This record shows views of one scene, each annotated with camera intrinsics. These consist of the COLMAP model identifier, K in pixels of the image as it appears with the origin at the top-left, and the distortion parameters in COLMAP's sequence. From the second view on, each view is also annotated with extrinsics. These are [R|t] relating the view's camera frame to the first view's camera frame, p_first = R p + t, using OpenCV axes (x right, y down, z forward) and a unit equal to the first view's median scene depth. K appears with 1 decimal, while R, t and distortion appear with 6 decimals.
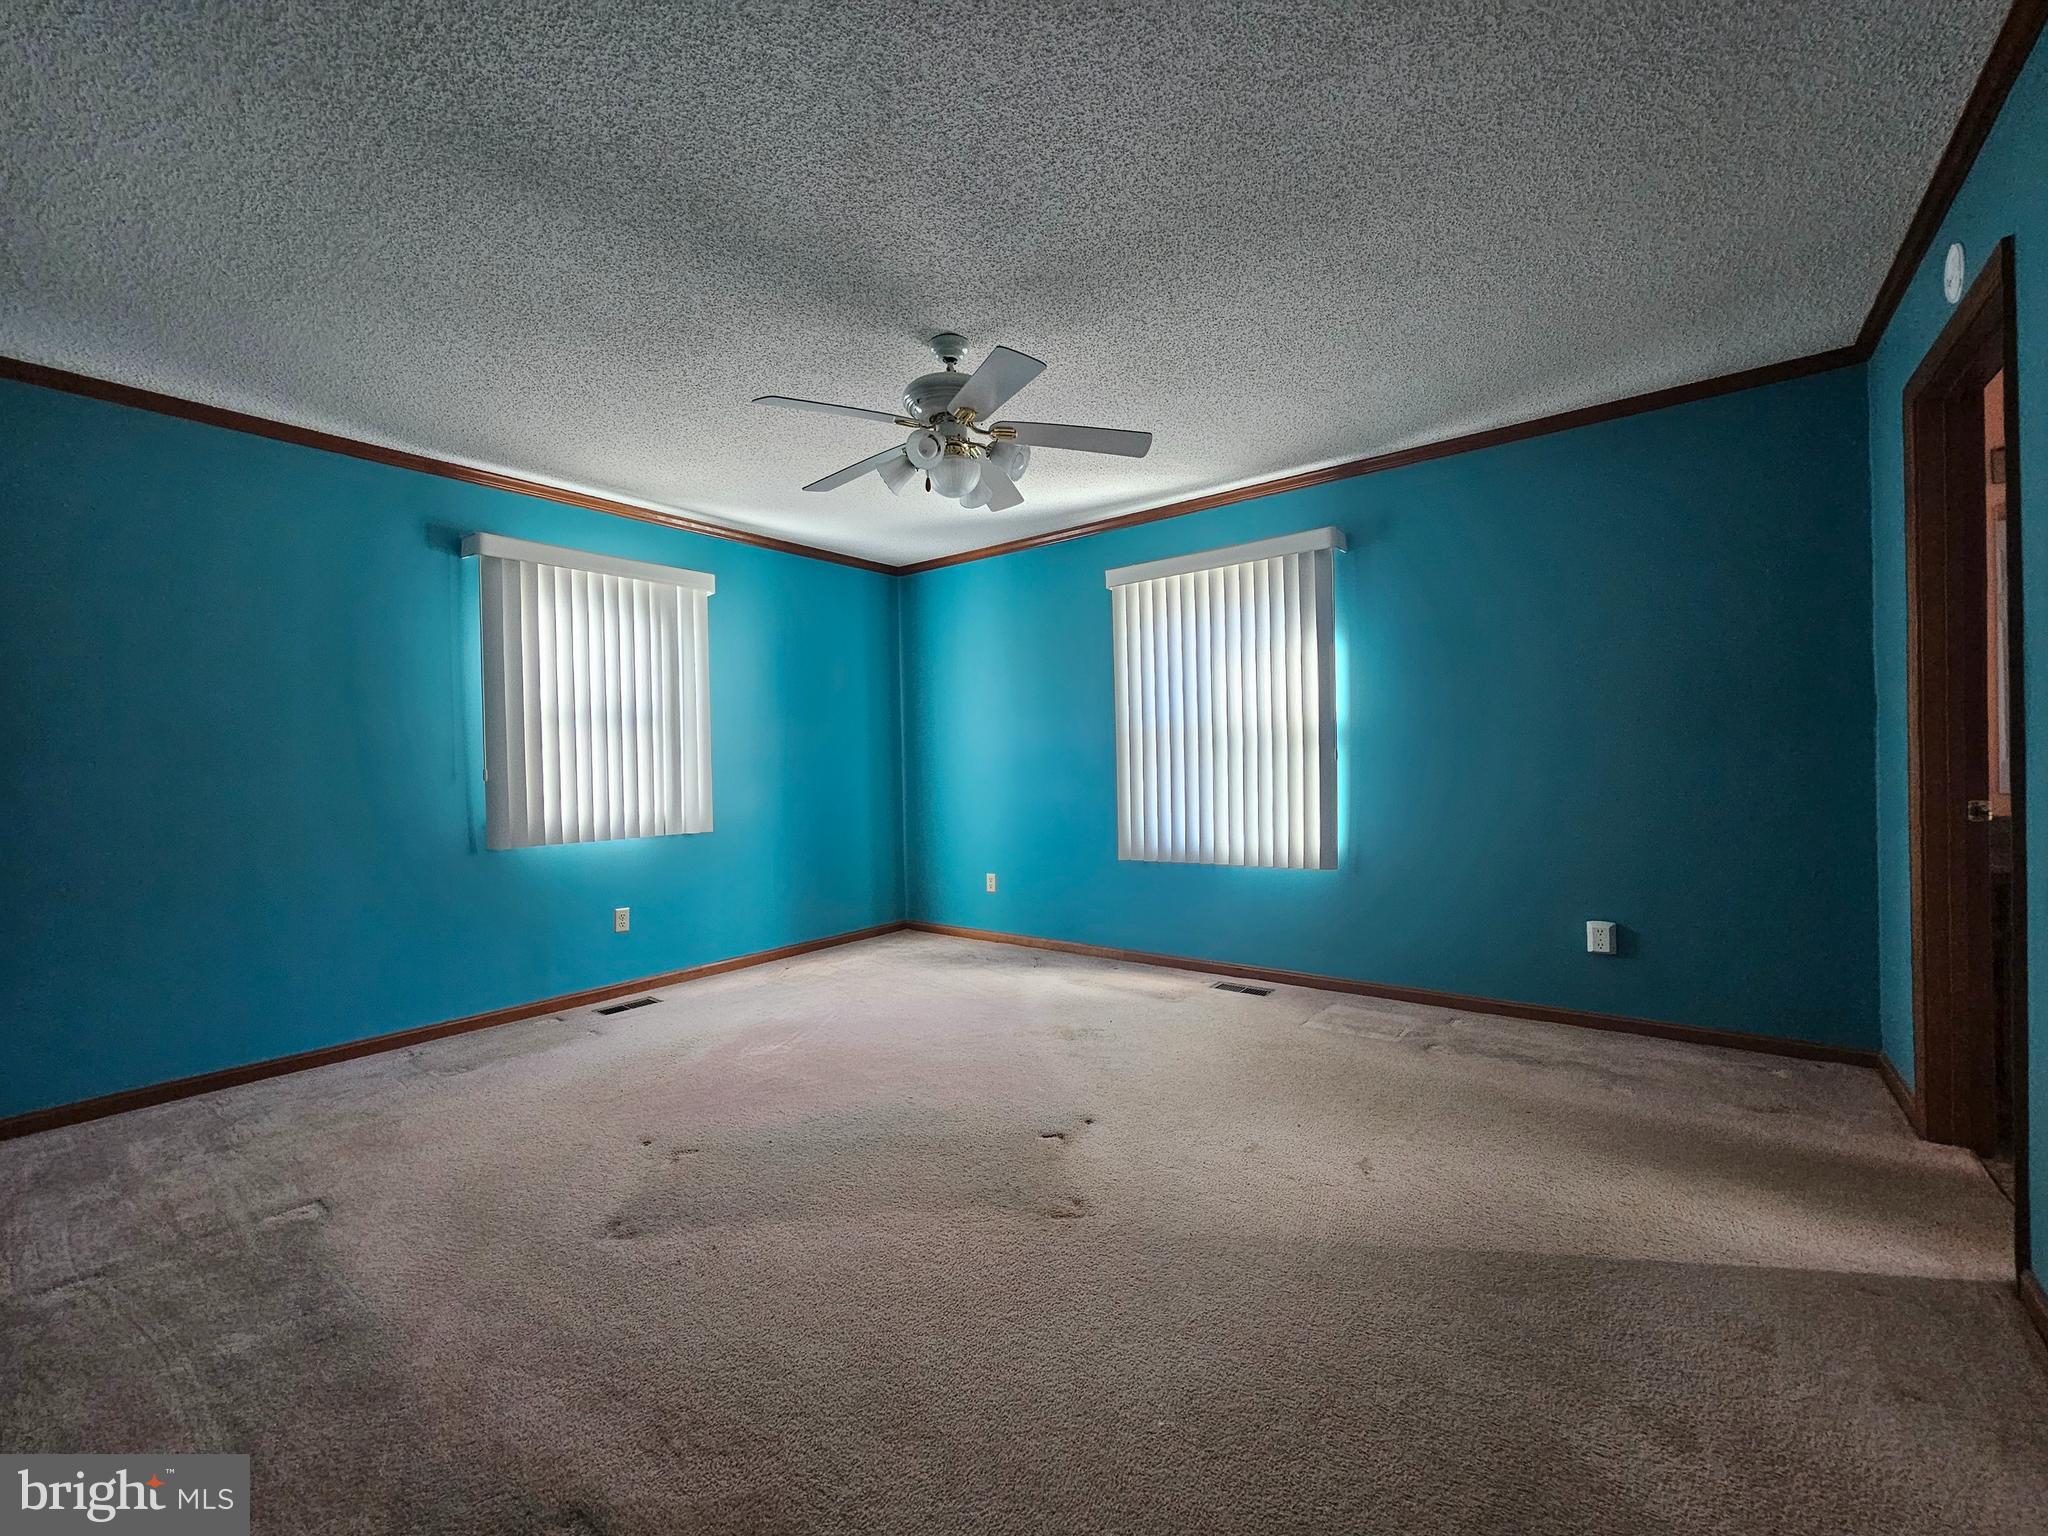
lens RADIAL K [[844.4, 0, 1029.9], [0, 844.4, 754.0], [0, 0, 1]] dist [0.002112, 0.001587]
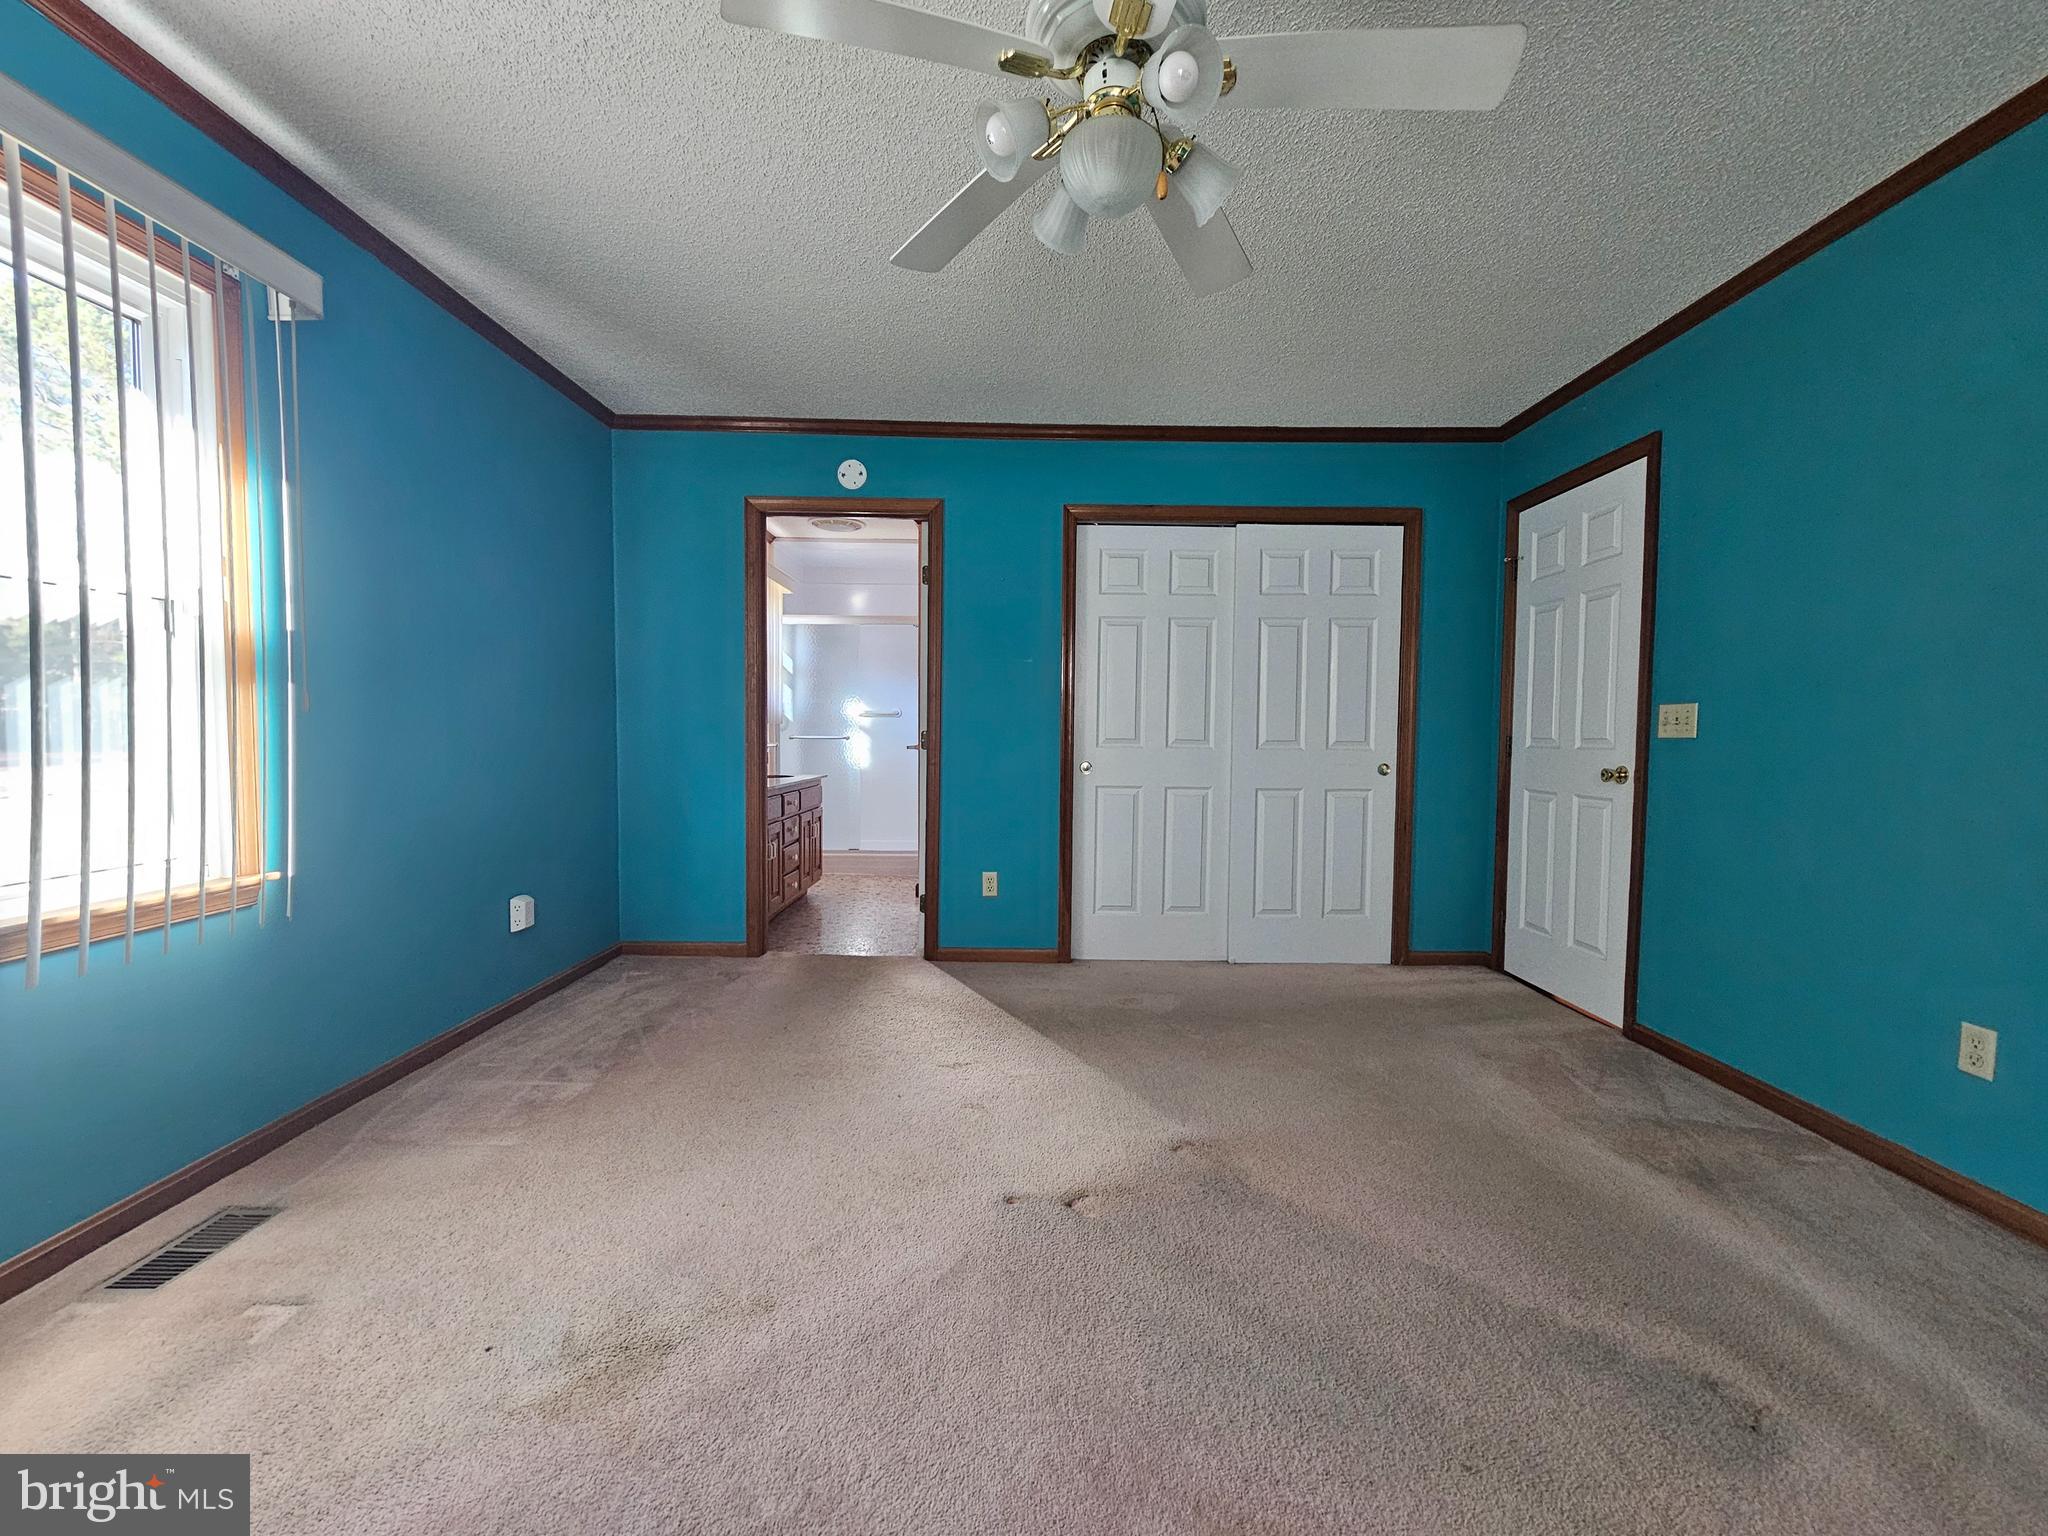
lens RADIAL K [[844.4, 0, 1025.9], [0, 844.4, 765.6], [0, 0, 1]] dist [0.002112, 0.001587]
pose [[-0.612551, -0.016411, 0.790261, -0.373080], [-0.005640, 0.999850, 0.016393, 0.032493], [-0.790411, 0.005585, -0.612552, 1.045354]]
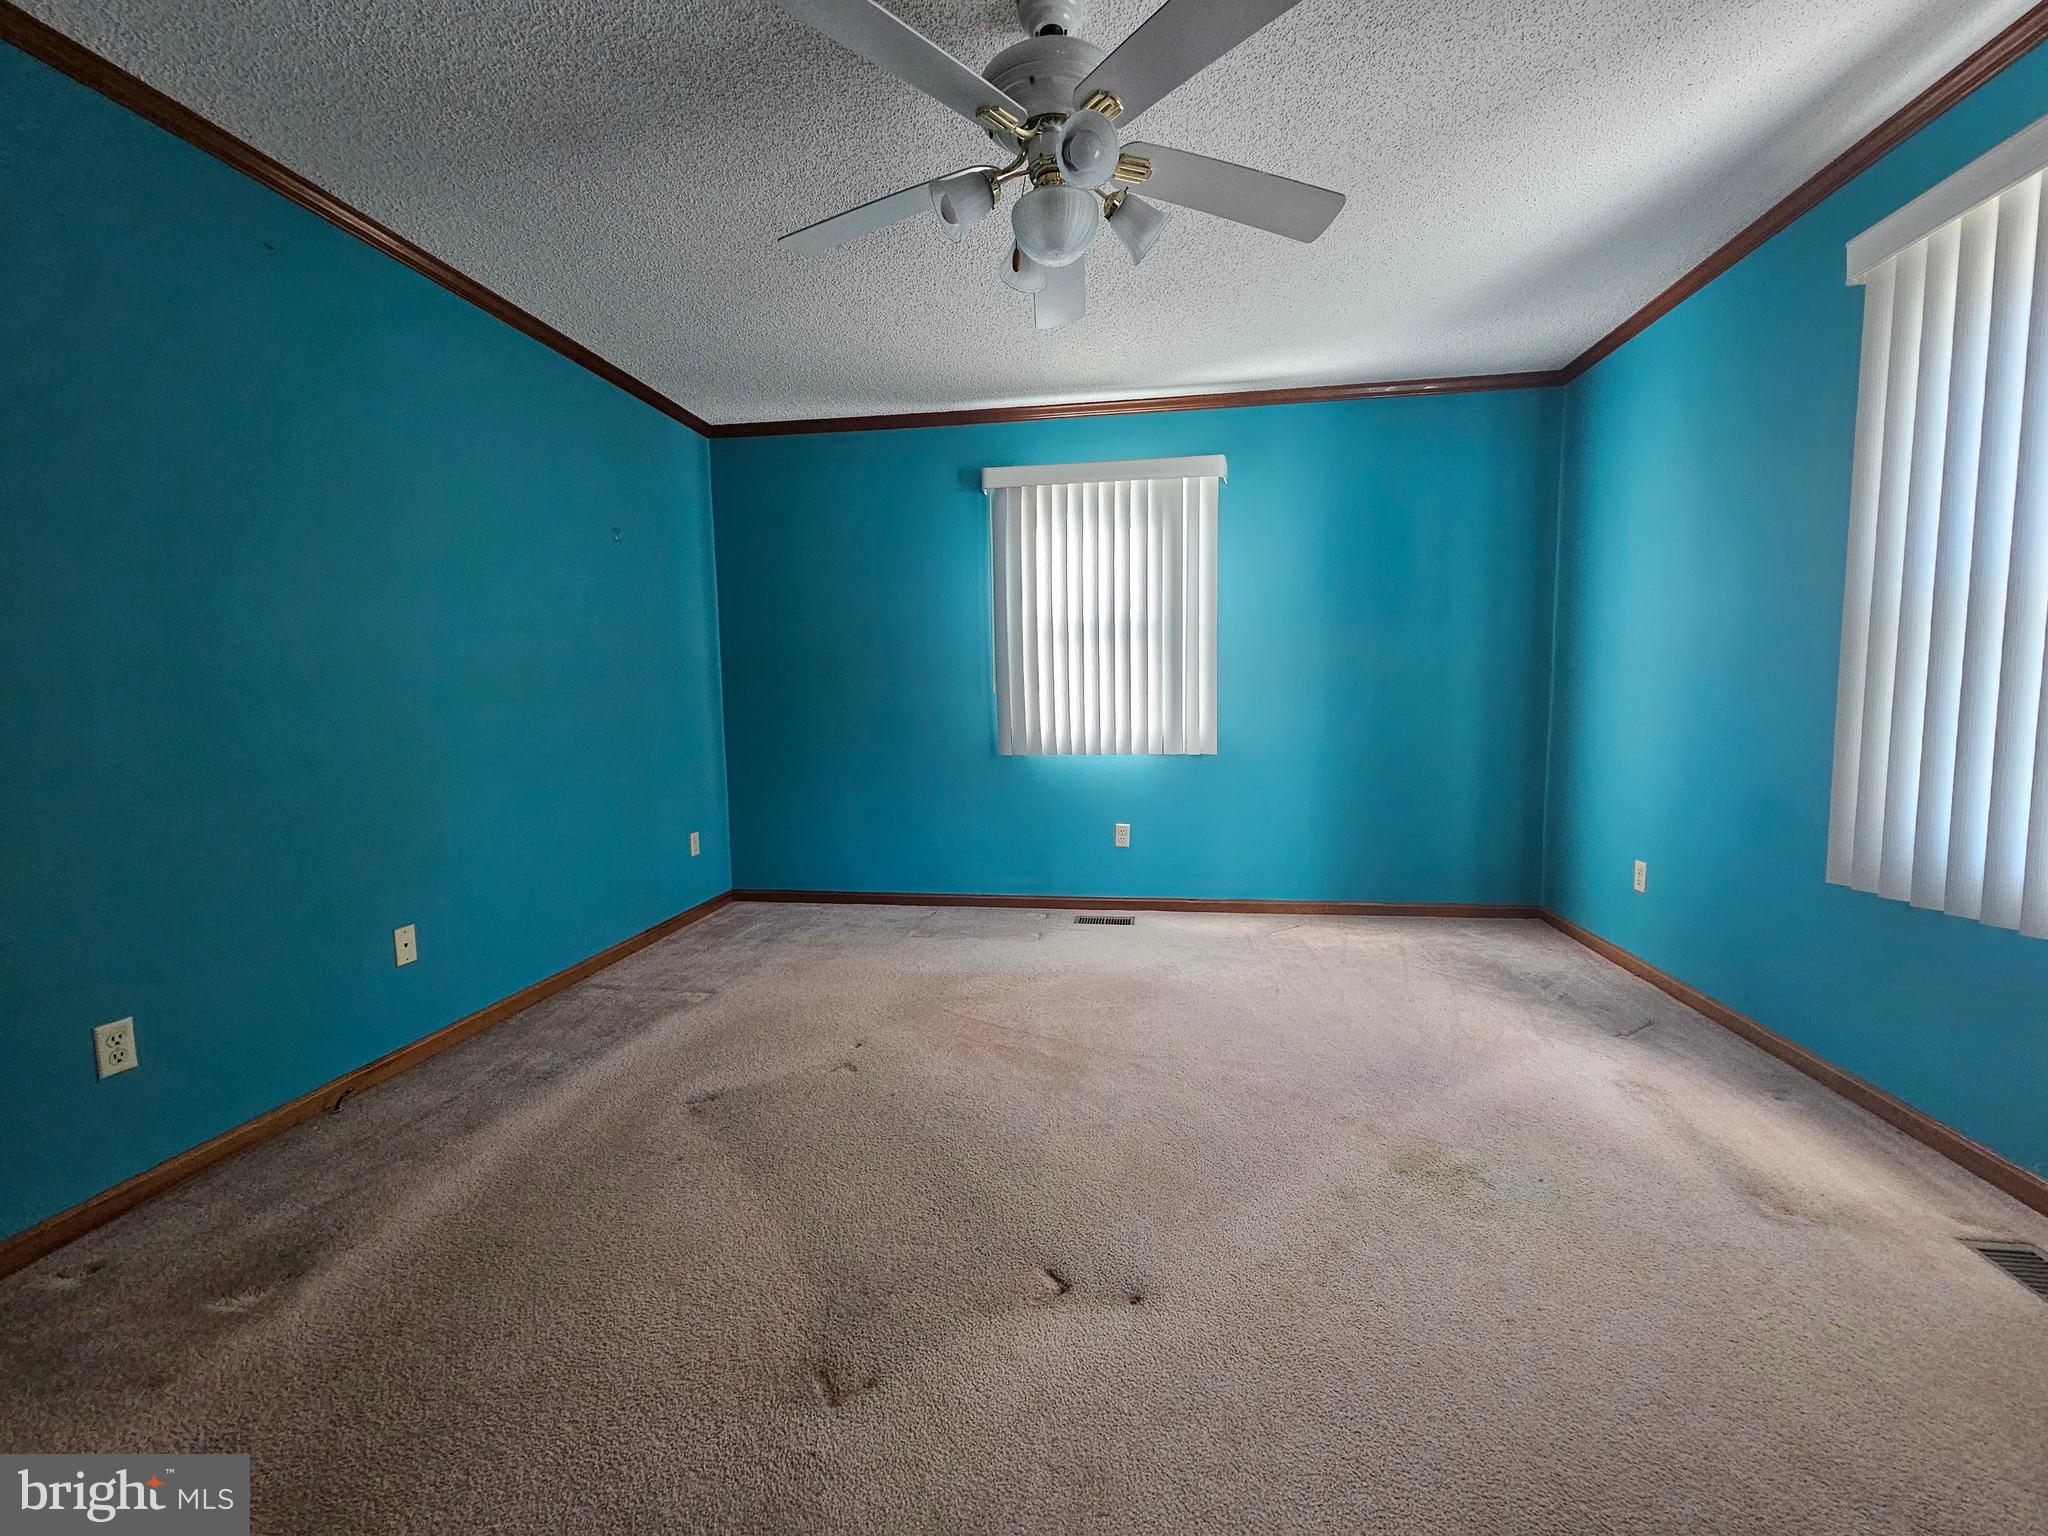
lens RADIAL K [[844.4, 0, 1030.3], [0, 844.4, 764.8], [0, 0, 1]] dist [0.002112, 0.001587]
pose [[0.491092, 0.090383, -0.866406, 0.369259], [0.014636, 0.993606, 0.111949, 0.000097], [0.870985, -0.067658, 0.486629, 0.491047]]
